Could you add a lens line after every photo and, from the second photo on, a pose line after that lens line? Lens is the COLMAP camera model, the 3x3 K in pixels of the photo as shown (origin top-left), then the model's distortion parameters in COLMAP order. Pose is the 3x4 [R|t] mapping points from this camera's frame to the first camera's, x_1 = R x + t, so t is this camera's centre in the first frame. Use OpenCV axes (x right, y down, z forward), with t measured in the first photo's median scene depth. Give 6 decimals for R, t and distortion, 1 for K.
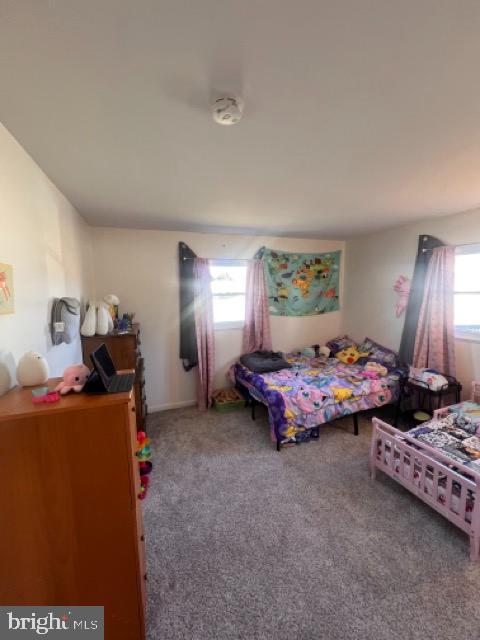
lens RADIAL K [[258.9, 0, 240.6], [0, 258.9, 319.2], [0, 0, 1]] dist [-0.001903, -0.000691]
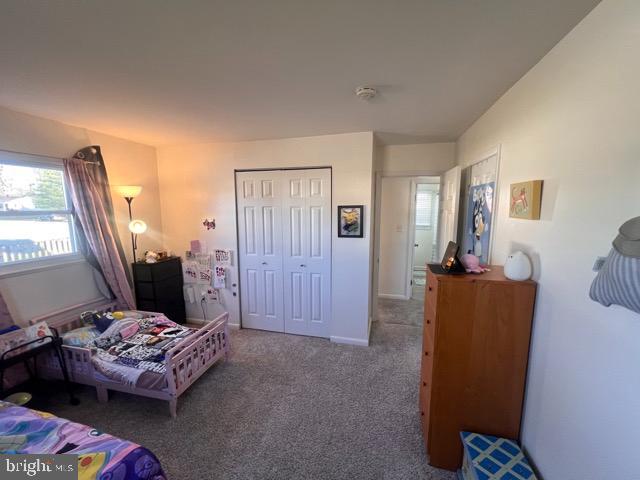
lens RADIAL K [[258.9, 0, 319.8], [0, 258.9, 239.4], [0, 0, 1]] dist [-0.001903, -0.000691]
pose [[-0.825513, -0.050150, 0.562150, -0.412810], [0.082077, 0.974787, 0.207492, -0.140825], [-0.558383, 0.217427, -0.800584, 1.441845]]
